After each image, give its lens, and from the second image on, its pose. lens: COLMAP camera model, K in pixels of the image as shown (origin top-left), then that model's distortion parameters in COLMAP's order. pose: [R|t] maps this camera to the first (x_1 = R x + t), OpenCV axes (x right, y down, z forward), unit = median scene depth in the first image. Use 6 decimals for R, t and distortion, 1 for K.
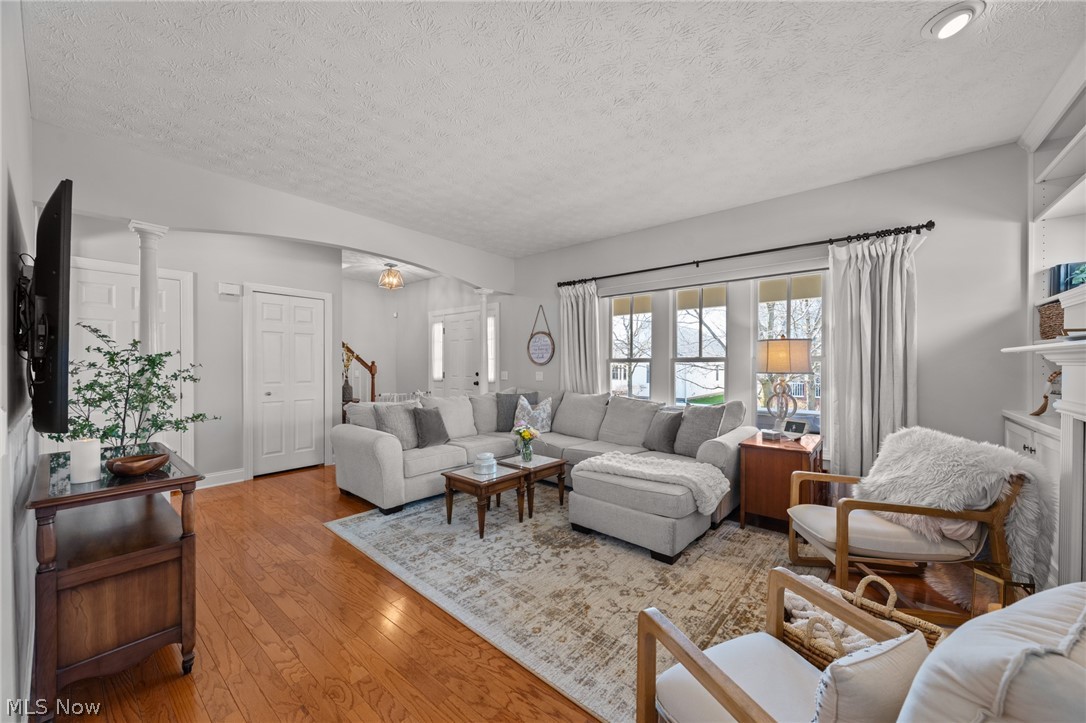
lens RADIAL K [[399.8, 0, 551.9], [0, 399.8, 364.8], [0, 0, 1]] dist [0.001629, 0.000019]
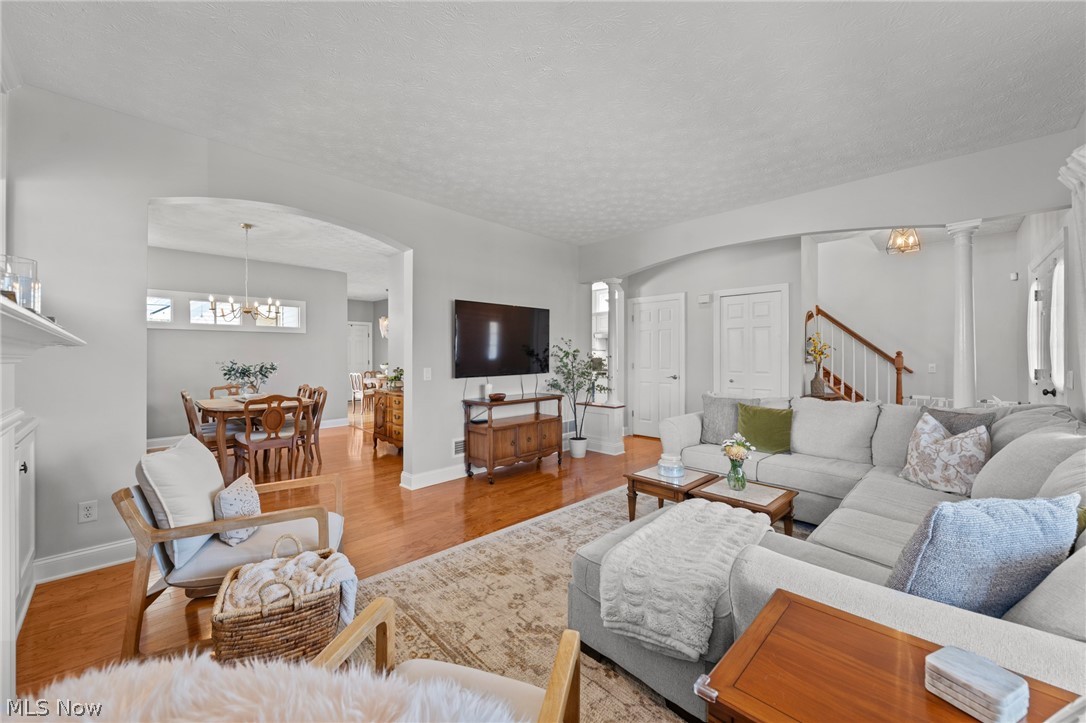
lens RADIAL K [[415.1, 0, 540.4], [0, 415.1, 356.8], [0, 0, 1]] dist [0.002340, 0.000378]
pose [[-0.098650, 0.001080, -0.995122, 0.549854], [0.000274, 0.999999, 0.001058, -0.000667], [0.995122, -0.000169, -0.098650, 0.544998]]
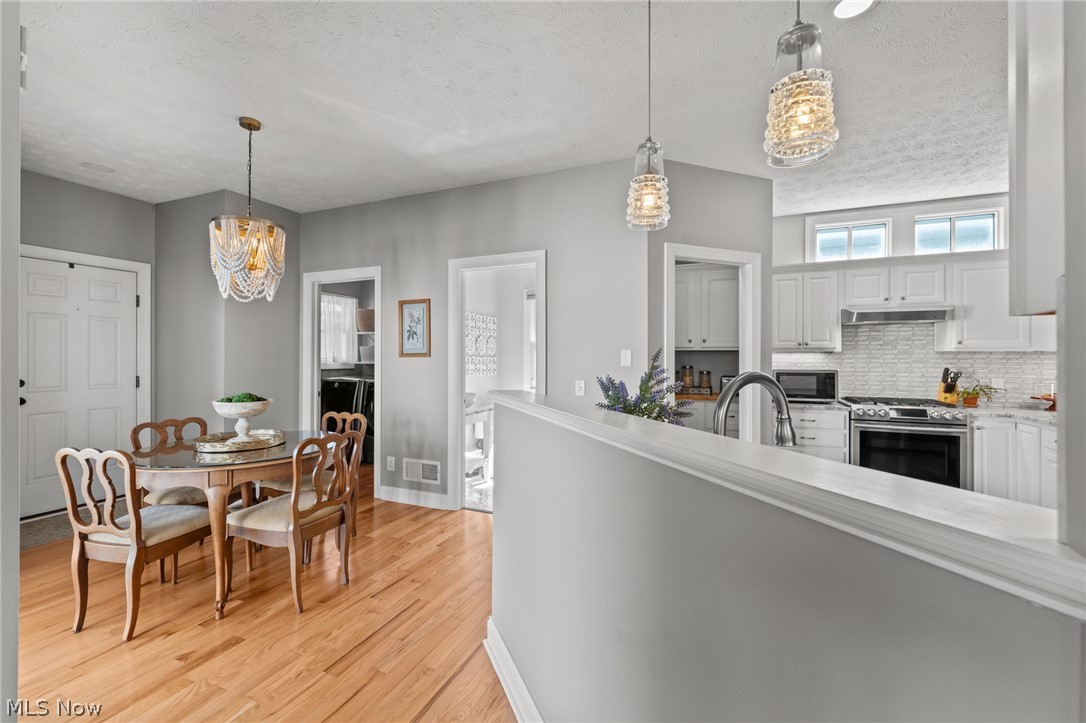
lens RADIAL K [[449.4, 0, 542.6], [0, 449.4, 355.7], [0, 0, 1]] dist [-0.004431, 0.000451]
pose [[0.277968, -0.002417, -0.960587, -0.818767], [-0.002328, 0.999992, -0.003189, -0.018373], [0.960587, 0.003122, 0.277961, -0.242532]]
